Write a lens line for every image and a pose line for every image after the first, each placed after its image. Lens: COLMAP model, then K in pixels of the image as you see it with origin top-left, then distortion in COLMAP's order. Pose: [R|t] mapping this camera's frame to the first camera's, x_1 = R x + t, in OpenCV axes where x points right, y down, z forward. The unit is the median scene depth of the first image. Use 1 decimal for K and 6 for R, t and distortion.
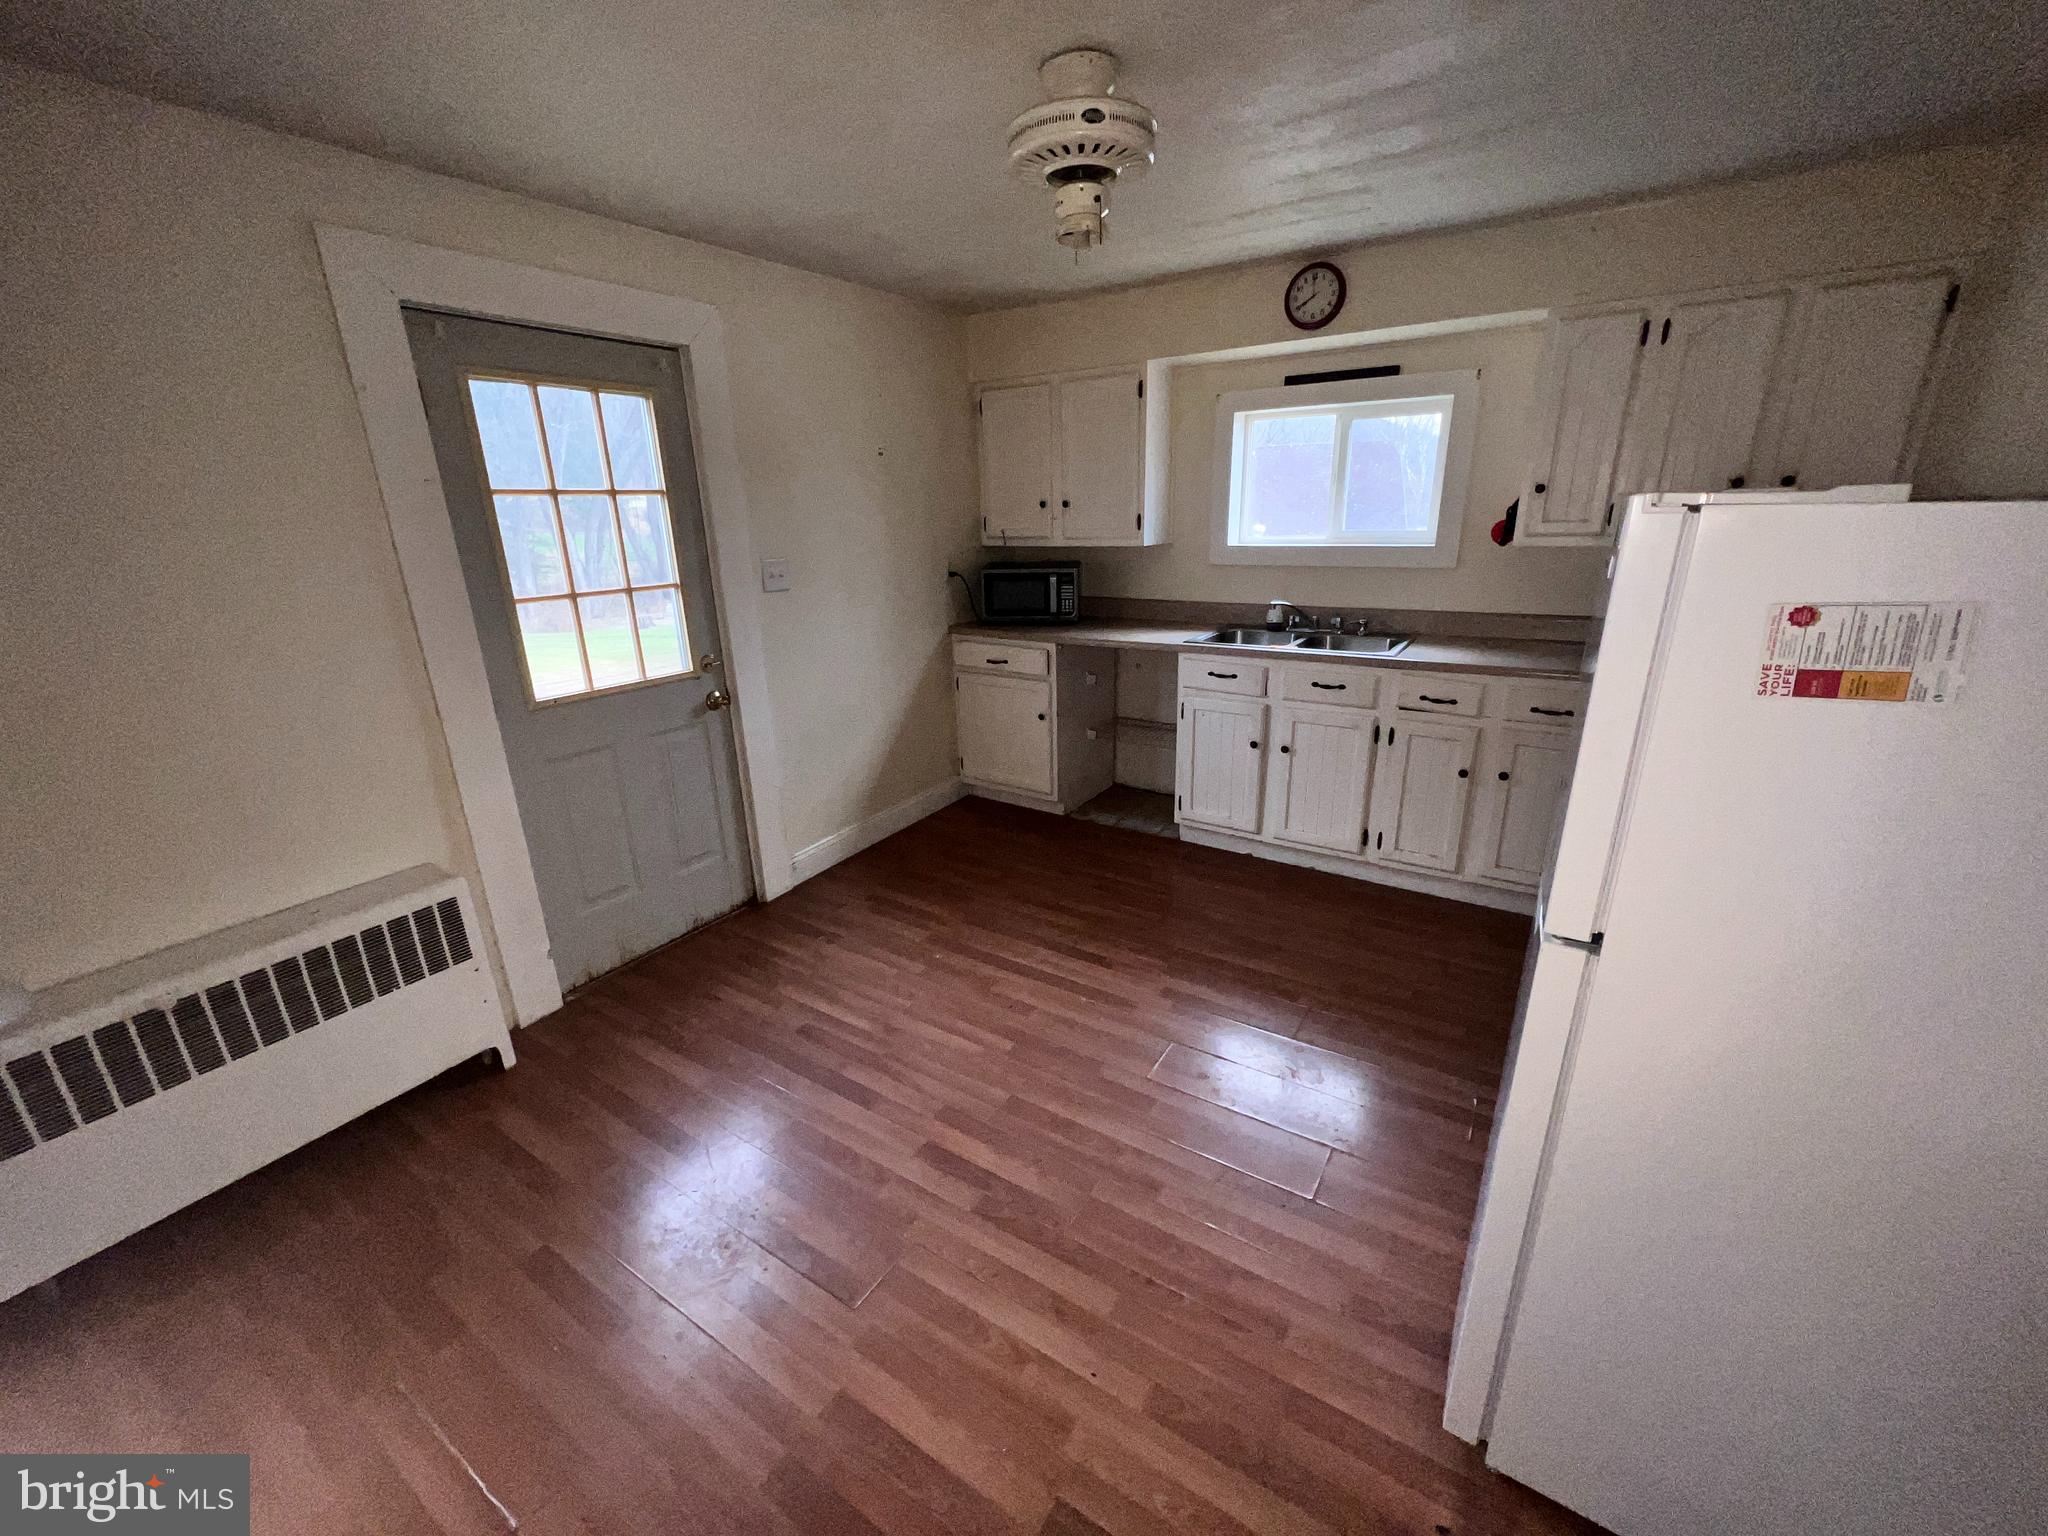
lens RADIAL K [[818.9, 0, 1017.8], [0, 818.9, 770.6], [0, 0, 1]] dist [-0.001259, -0.000149]
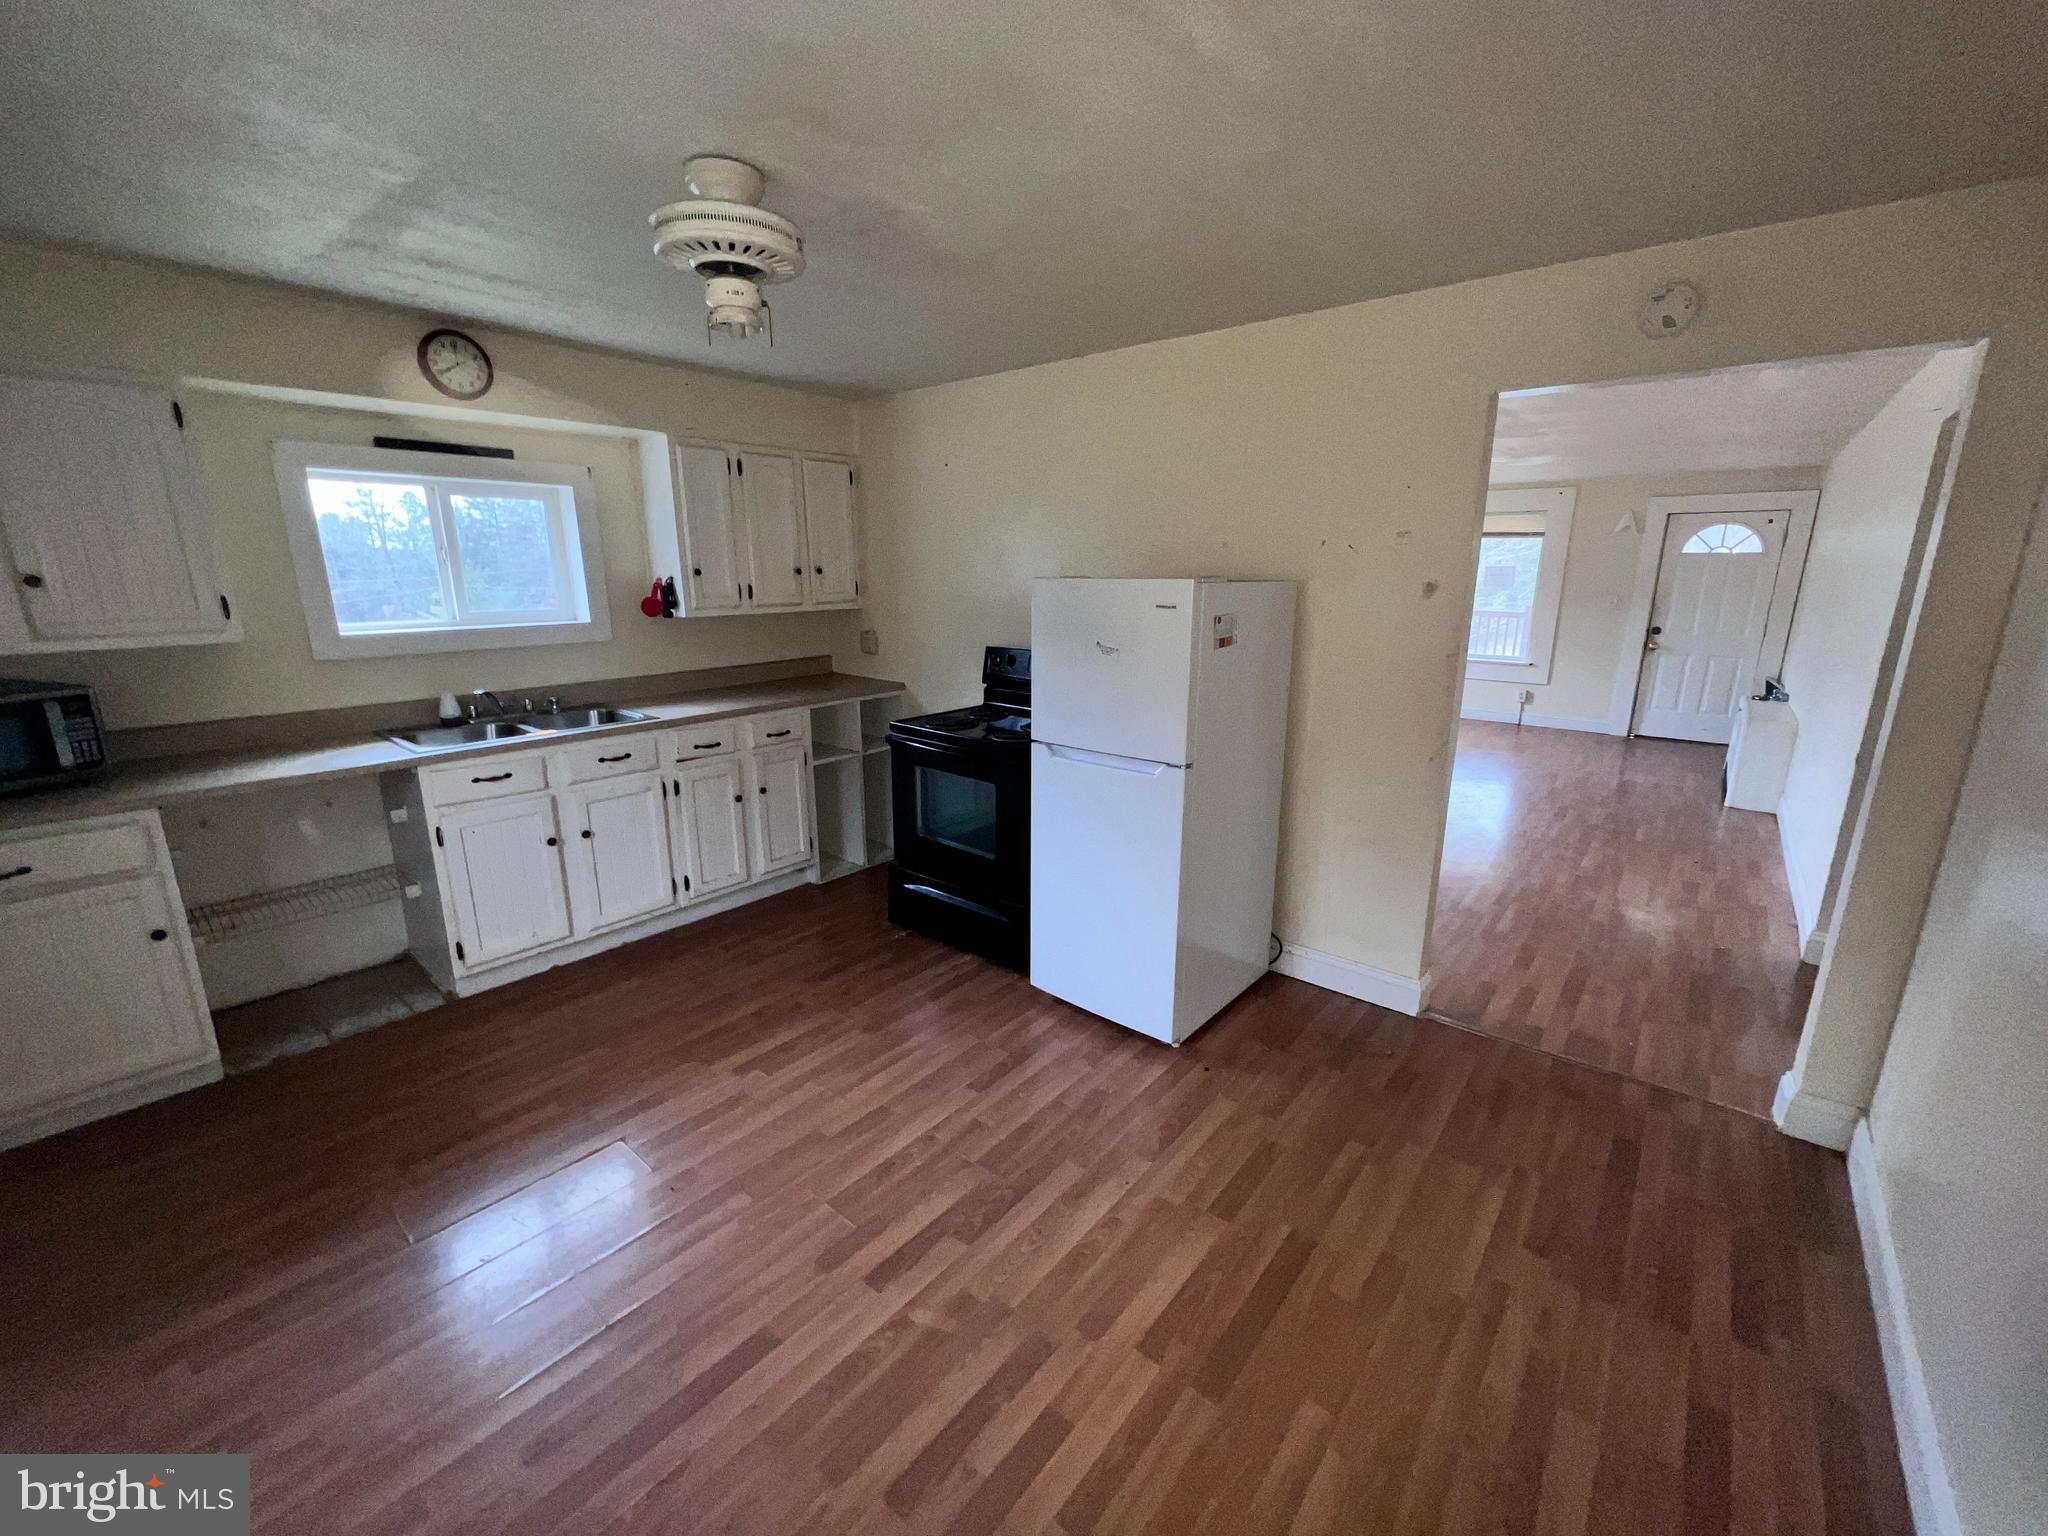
lens RADIAL K [[818.9, 0, 1028.2], [0, 818.9, 769.4], [0, 0, 1]] dist [-0.001259, -0.000149]
pose [[0.114156, -0.214667, 0.969993, -0.523965], [0.306542, 0.936345, 0.171144, -0.102308], [-0.944987, 0.277807, 0.172694, 0.329946]]
